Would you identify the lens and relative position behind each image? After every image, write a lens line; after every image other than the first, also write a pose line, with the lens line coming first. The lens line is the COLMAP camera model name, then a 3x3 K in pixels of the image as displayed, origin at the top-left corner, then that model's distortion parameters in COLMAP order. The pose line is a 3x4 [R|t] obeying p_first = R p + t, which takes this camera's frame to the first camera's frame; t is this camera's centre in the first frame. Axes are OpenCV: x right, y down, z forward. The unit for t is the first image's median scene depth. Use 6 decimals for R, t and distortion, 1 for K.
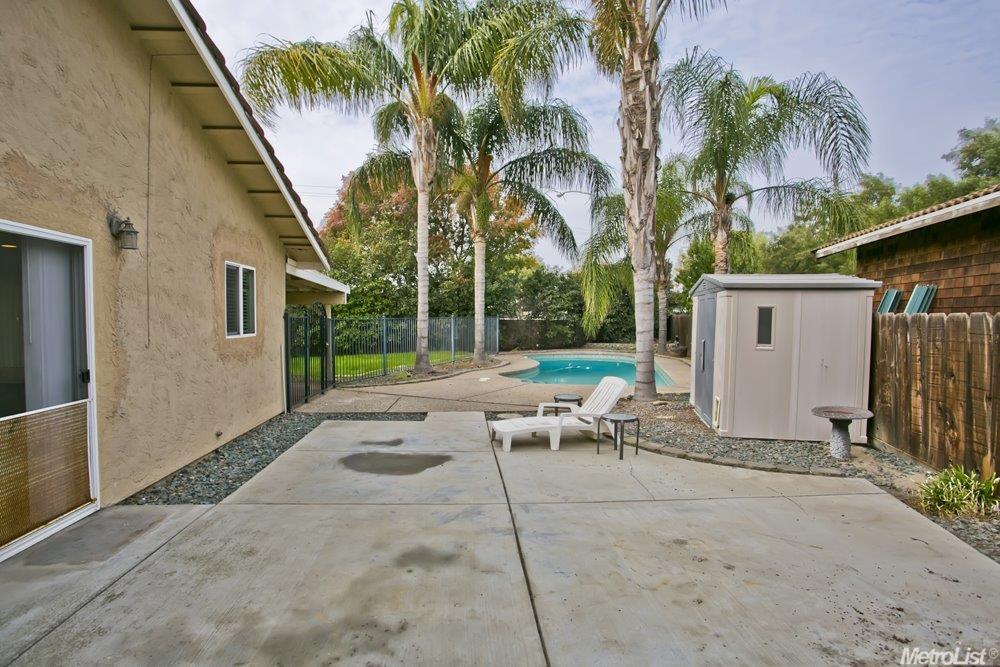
lens RADIAL K [[487.6, 0, 491.3], [0, 487.6, 332.3], [0, 0, 1]] dist [-0.063692, 0.028189]
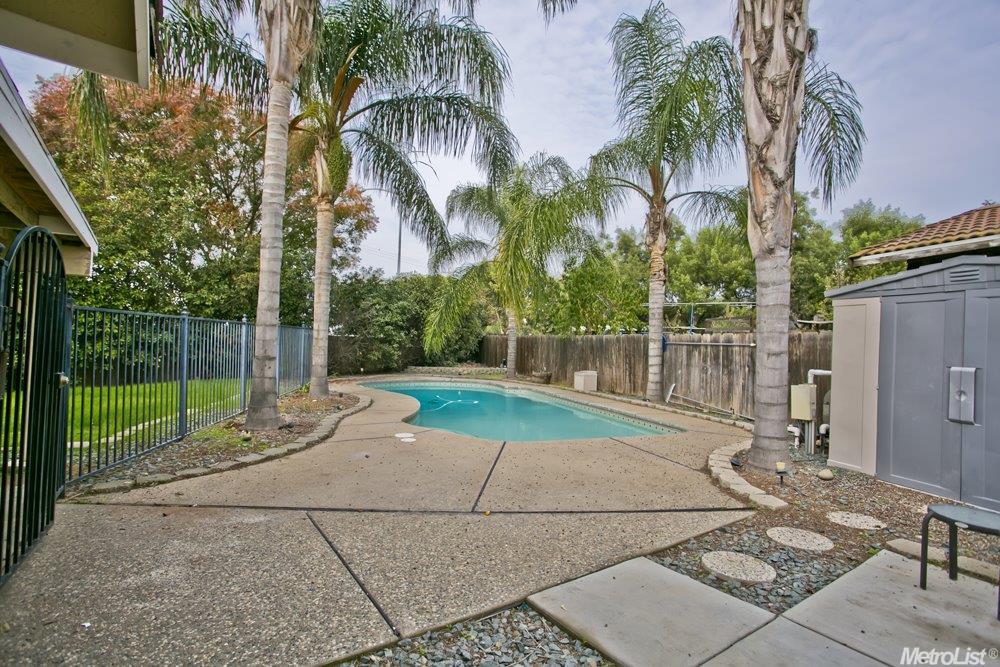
lens RADIAL K [[487.6, 0, 491.3], [0, 487.6, 332.3], [0, 0, 1]] dist [-0.063692, 0.028189]
pose [[0.856838, 0.032367, 0.514568, -0.163383], [-0.007938, 0.998737, -0.049603, 0.005707], [-0.515524, 0.038417, 0.856013, 0.353224]]
